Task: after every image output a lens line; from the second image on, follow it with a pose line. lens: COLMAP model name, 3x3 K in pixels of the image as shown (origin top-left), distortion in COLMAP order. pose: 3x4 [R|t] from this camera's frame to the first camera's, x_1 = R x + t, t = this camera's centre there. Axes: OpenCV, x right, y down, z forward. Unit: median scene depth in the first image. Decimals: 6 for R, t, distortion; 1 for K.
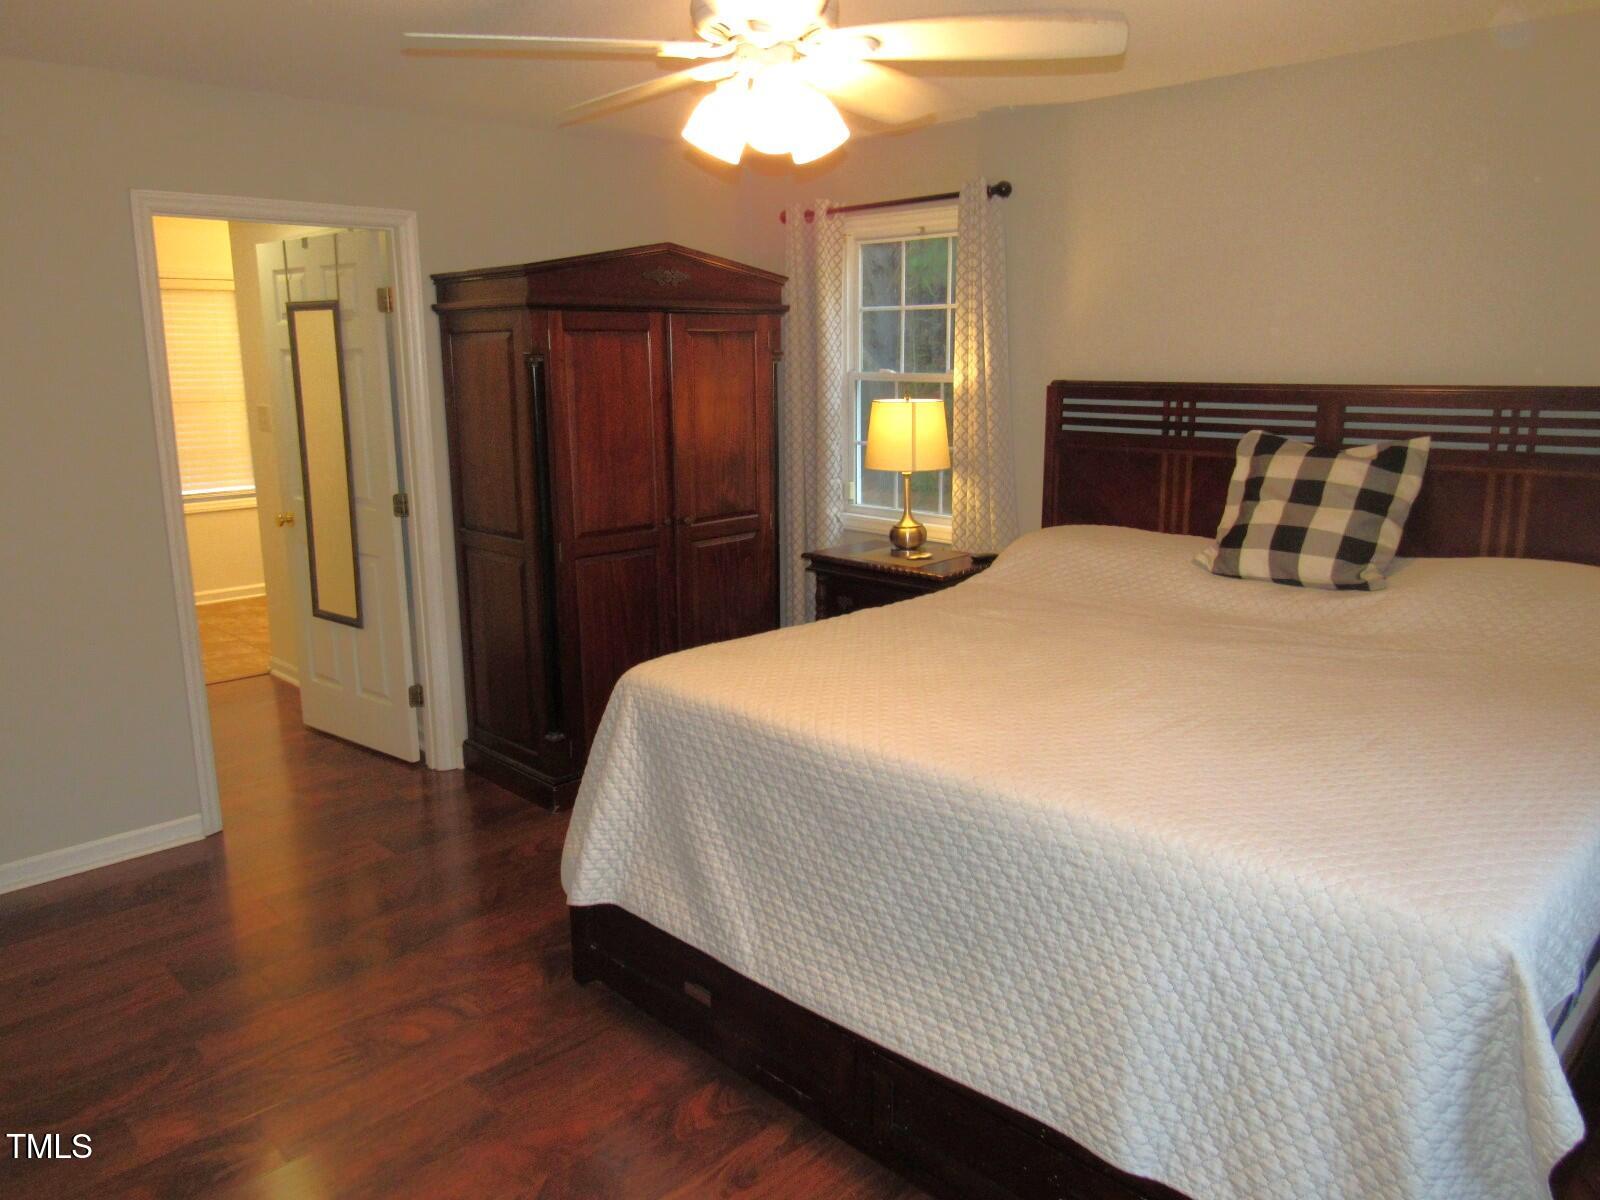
lens RADIAL K [[1125.6, 0, 797.1], [0, 1125.6, 590.0], [0, 0, 1]] dist [-0.034454, 0.000440]
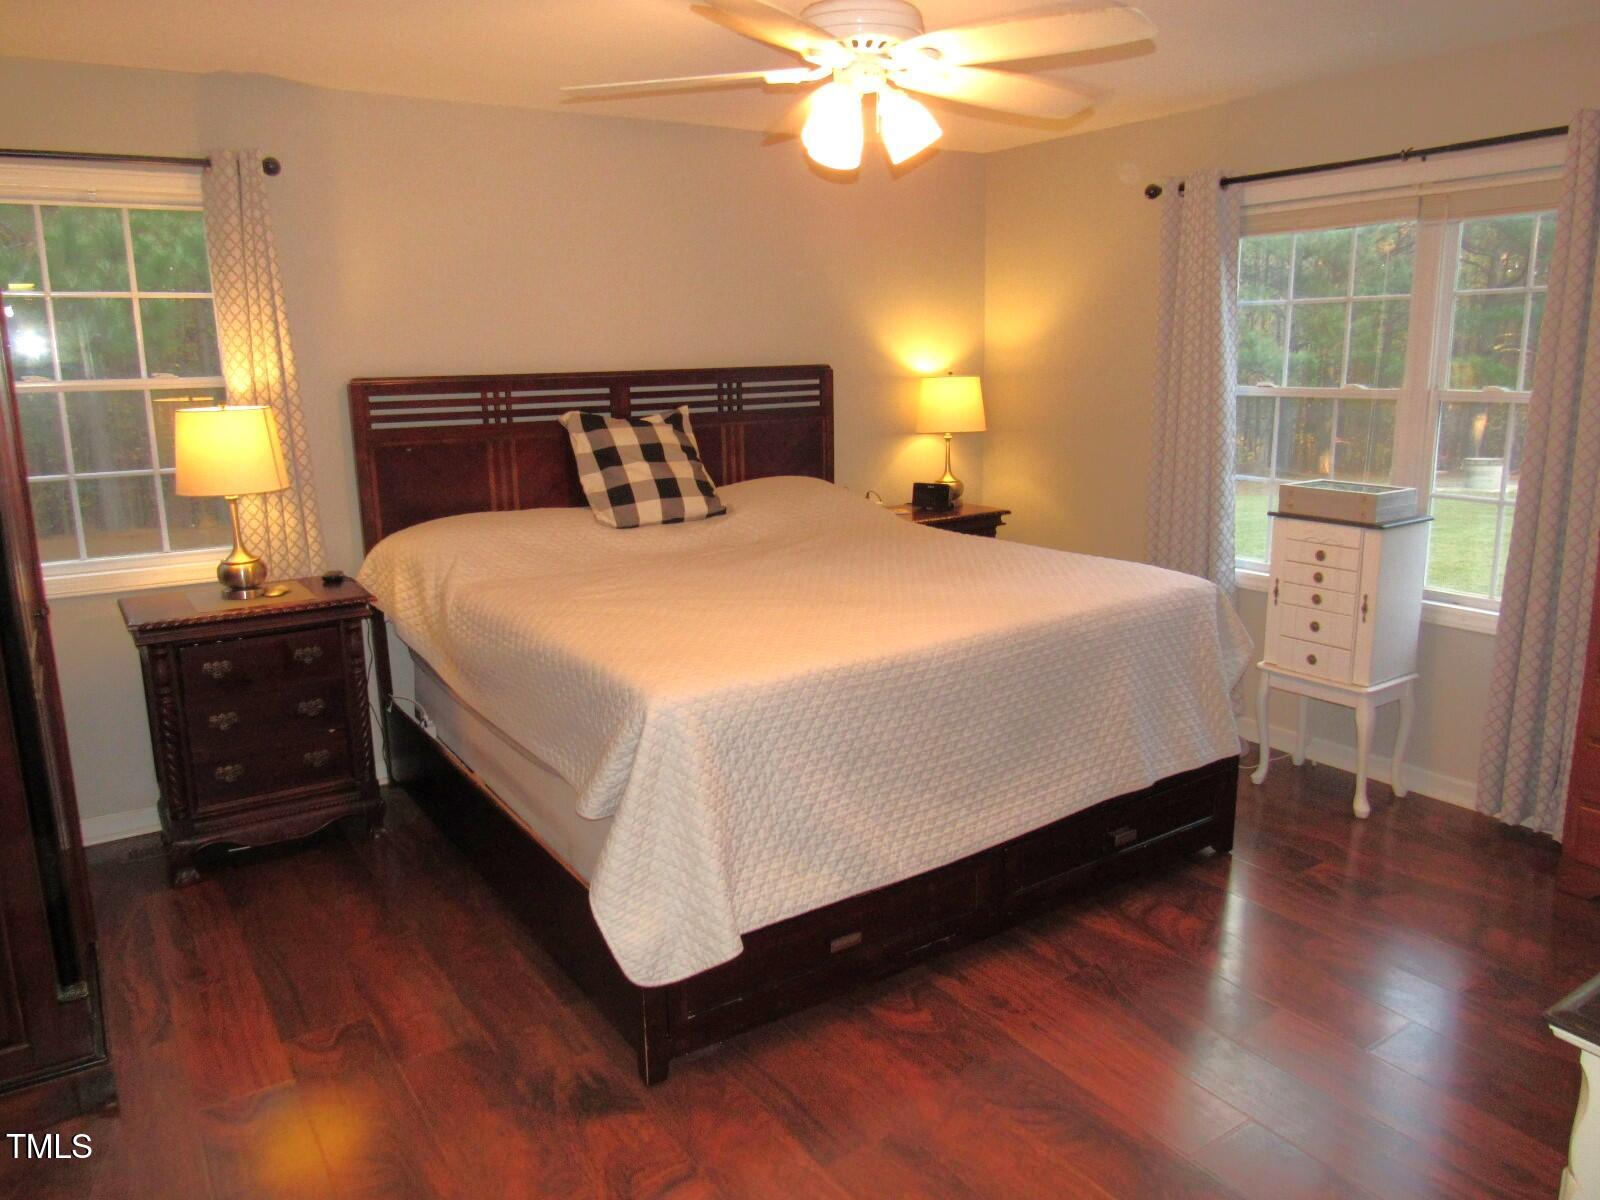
lens RADIAL K [[1129.8, 0, 801.3], [0, 1129.8, 578.7], [0, 0, 1]] dist [-0.034932, -0.005642]
pose [[0.191226, -0.194248, 0.962133, -0.709432], [0.208011, 0.965978, 0.153682, -0.099090], [-0.959252, 0.170746, 0.225126, 0.496013]]
